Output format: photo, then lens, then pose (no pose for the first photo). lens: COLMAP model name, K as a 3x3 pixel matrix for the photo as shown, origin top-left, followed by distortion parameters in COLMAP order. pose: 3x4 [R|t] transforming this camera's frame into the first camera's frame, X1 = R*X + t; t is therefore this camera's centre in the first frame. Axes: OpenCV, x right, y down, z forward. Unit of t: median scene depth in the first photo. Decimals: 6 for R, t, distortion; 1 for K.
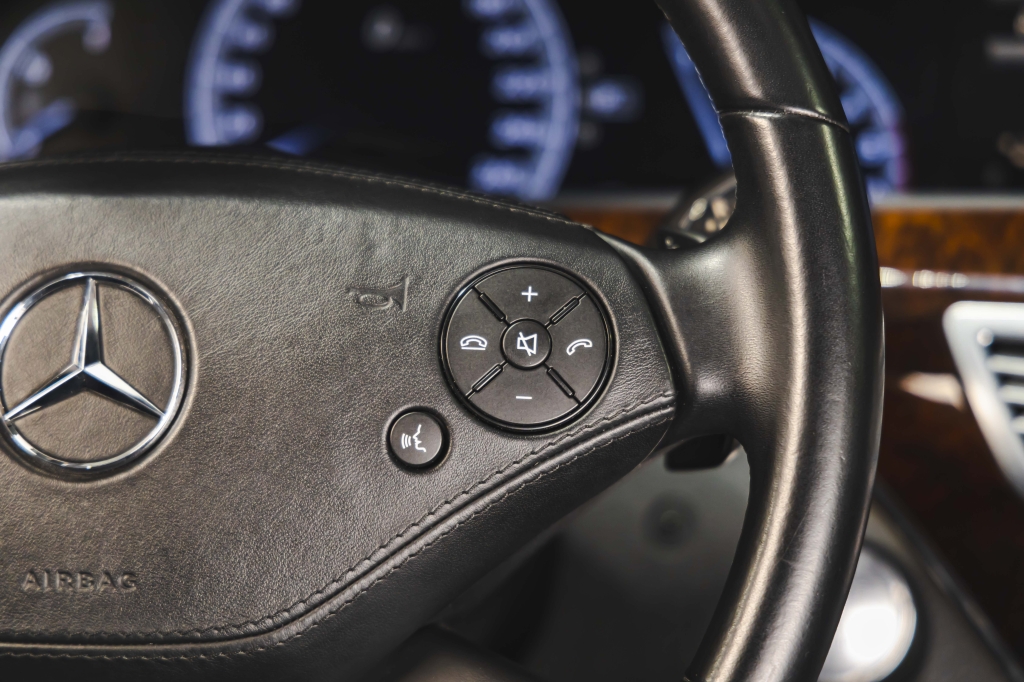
lens RADIAL K [[3193.1, 0, 512.0], [0, 3193.1, 341.0], [0, 0, 1]] dist [0.107295, 0.200575]
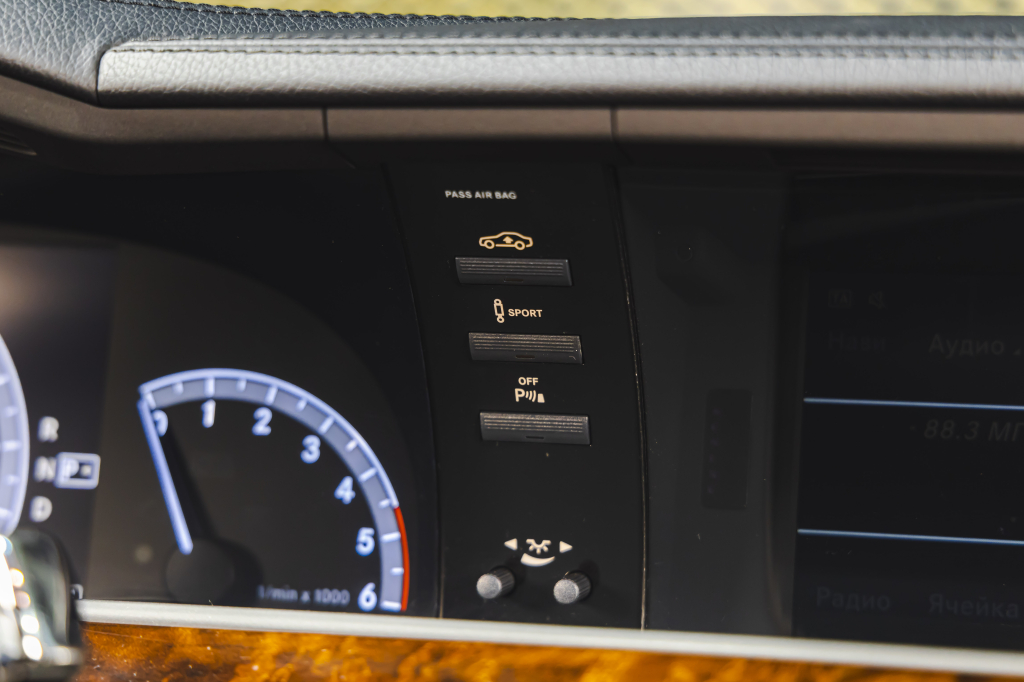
lens RADIAL K [[2403.9, 0, 512.0], [0, 2403.9, 341.0], [0, 0, 1]] dist [-0.005472, 0.746870]
pose [[0.994742, 0.024571, -0.099419, 0.280919], [-0.036541, 0.992049, -0.120428, -0.052100], [0.095670, 0.123428, 0.987731, 0.538811]]
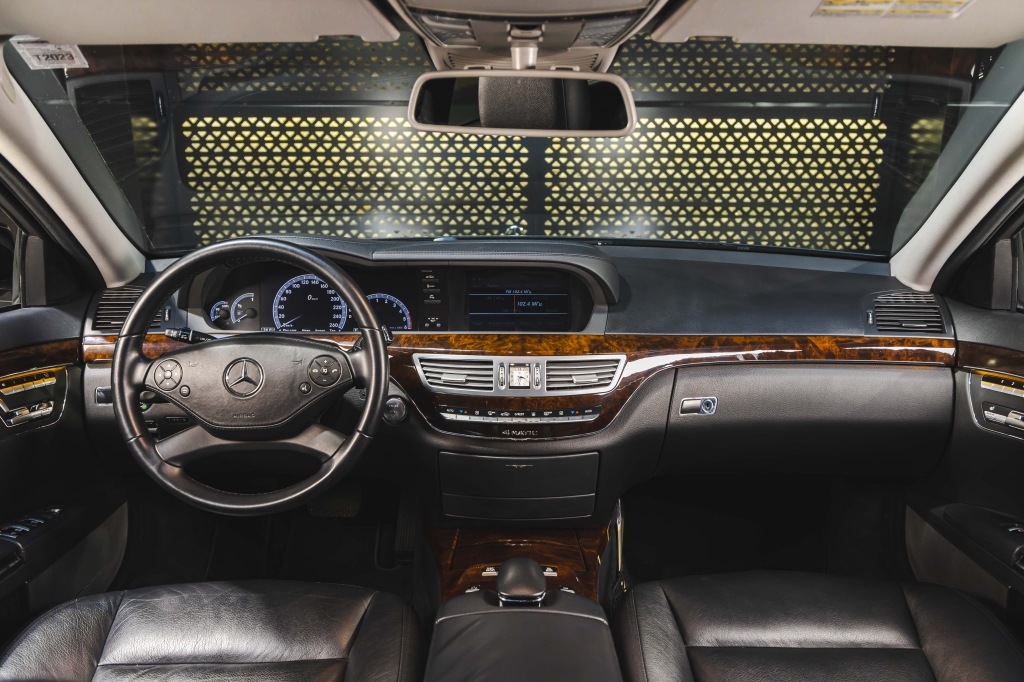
lens RADIAL K [[751.9, 0, 512.0], [0, 751.9, 341.0], [0, 0, 1]] dist [0.004286, -0.002824]
pose [[0.986219, -0.031519, 0.162416, 0.114469], [0.025540, 0.998922, 0.038768, -0.091057], [-0.163462, -0.034085, 0.985961, -0.352306]]
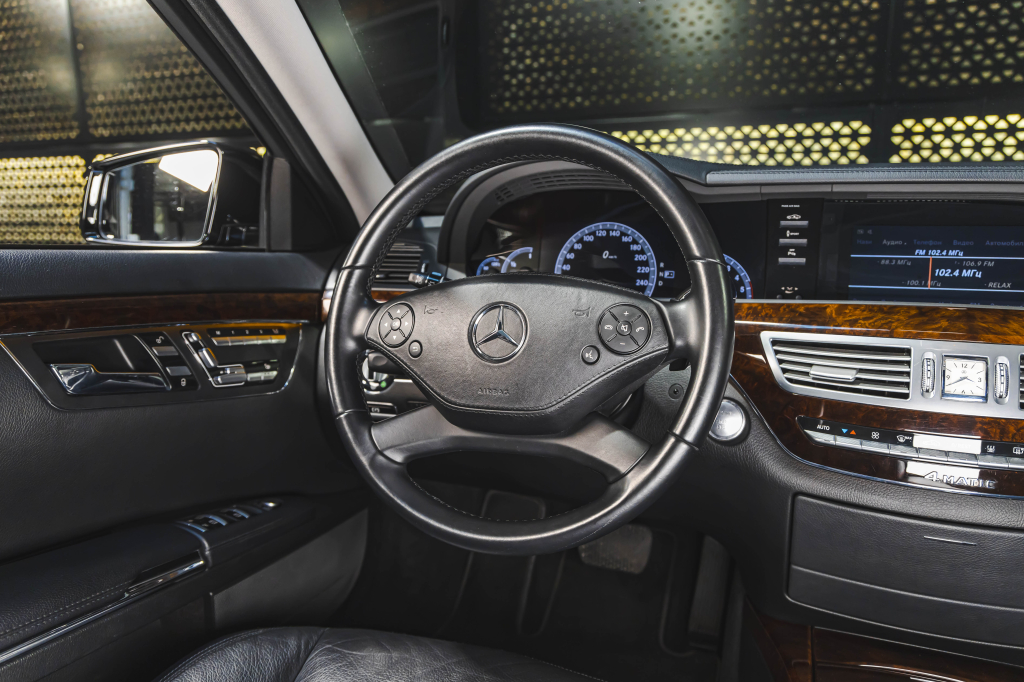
lens RADIAL K [[735.4, 0, 520.1], [0, 735.4, 351.7], [0, 0, 1]] dist [-0.001918, 0.000568]
pose [[0.978407, 0.043566, -0.202042, 0.053975], [-0.047004, 0.998820, -0.012248, 0.039948], [0.201269, 0.021481, 0.979300, 0.218493]]
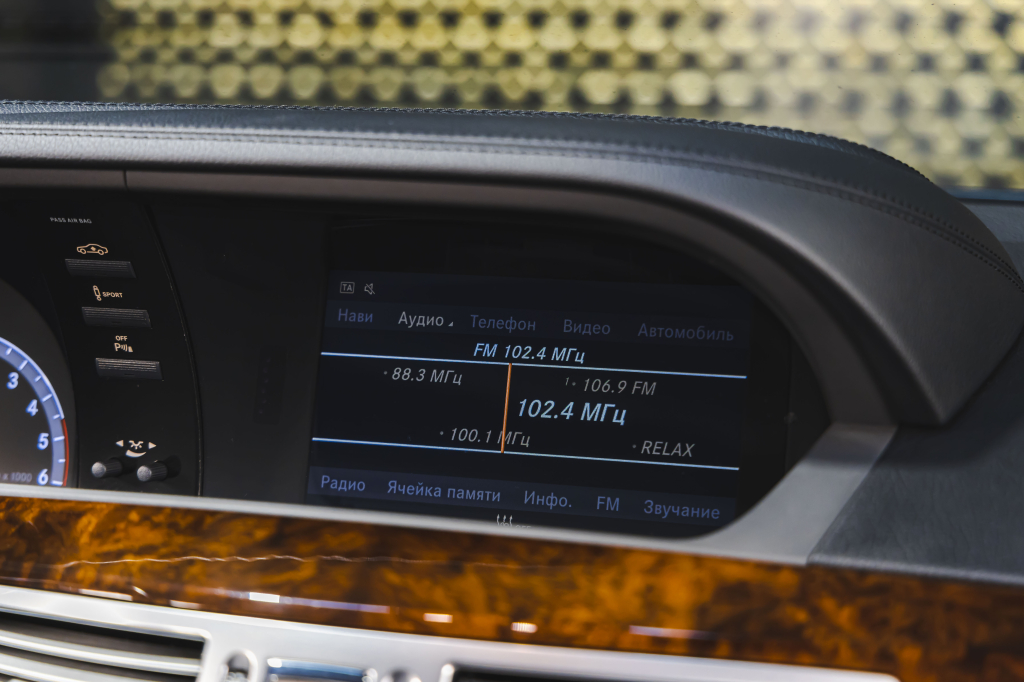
lens RADIAL K [[2222.4, 0, 512.0], [0, 2222.4, 341.0], [0, 0, 1]] dist [0.019978, 0.246572]
pose [[0.984521, 0.042093, -0.170139, 0.586450], [-0.059561, 0.993313, -0.098906, -0.032947], [0.164838, 0.107508, 0.980444, 0.249025]]
